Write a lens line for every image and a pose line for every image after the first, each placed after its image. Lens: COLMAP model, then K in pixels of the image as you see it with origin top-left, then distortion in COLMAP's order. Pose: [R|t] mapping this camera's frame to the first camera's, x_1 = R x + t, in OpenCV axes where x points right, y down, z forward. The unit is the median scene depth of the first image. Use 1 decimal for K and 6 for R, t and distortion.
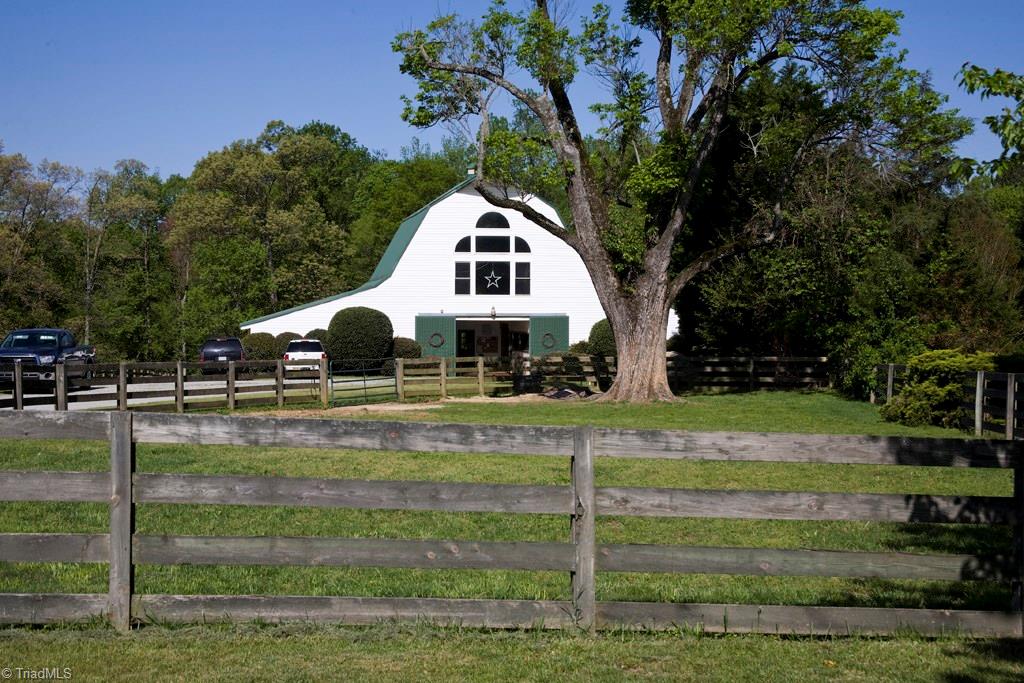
lens RADIAL K [[1652.0, 0, 512.0], [0, 1652.0, 342.0], [0, 0, 1]] dist [0.000198, 0.000000]
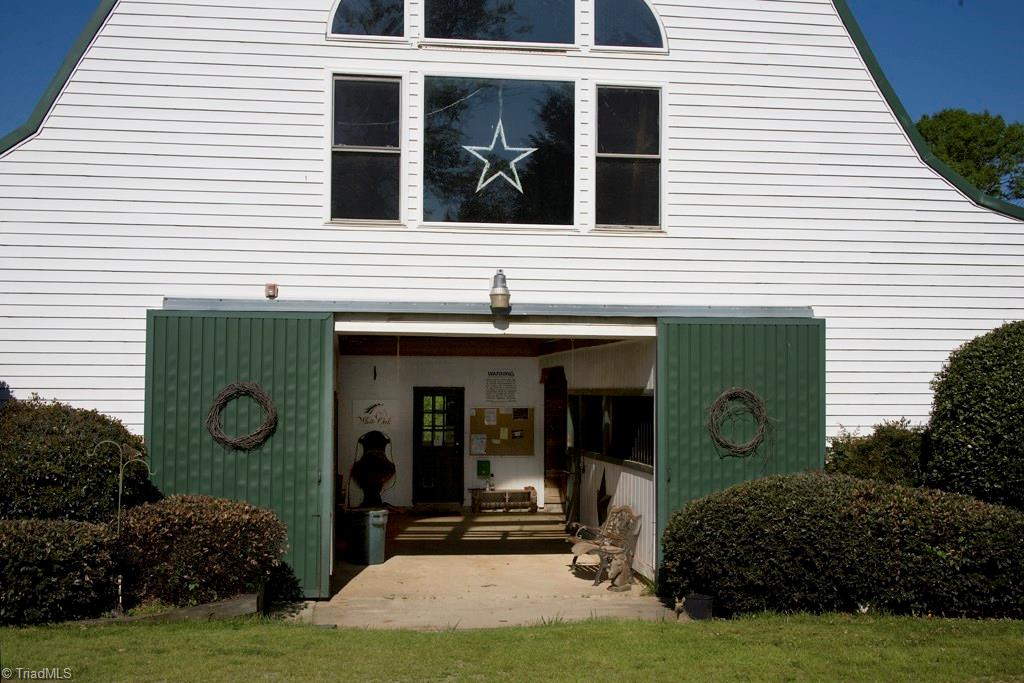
lens RADIAL K [[1291.3, 0, 518.1], [0, 1291.3, 342.1], [0, 0, 1]] dist [0.160570, 0.000000]
pose [[0.999182, -0.001289, -0.040412, -0.001764], [-0.001059, 0.998314, -0.058028, -0.001535], [0.040418, 0.058023, 0.997497, 0.819456]]
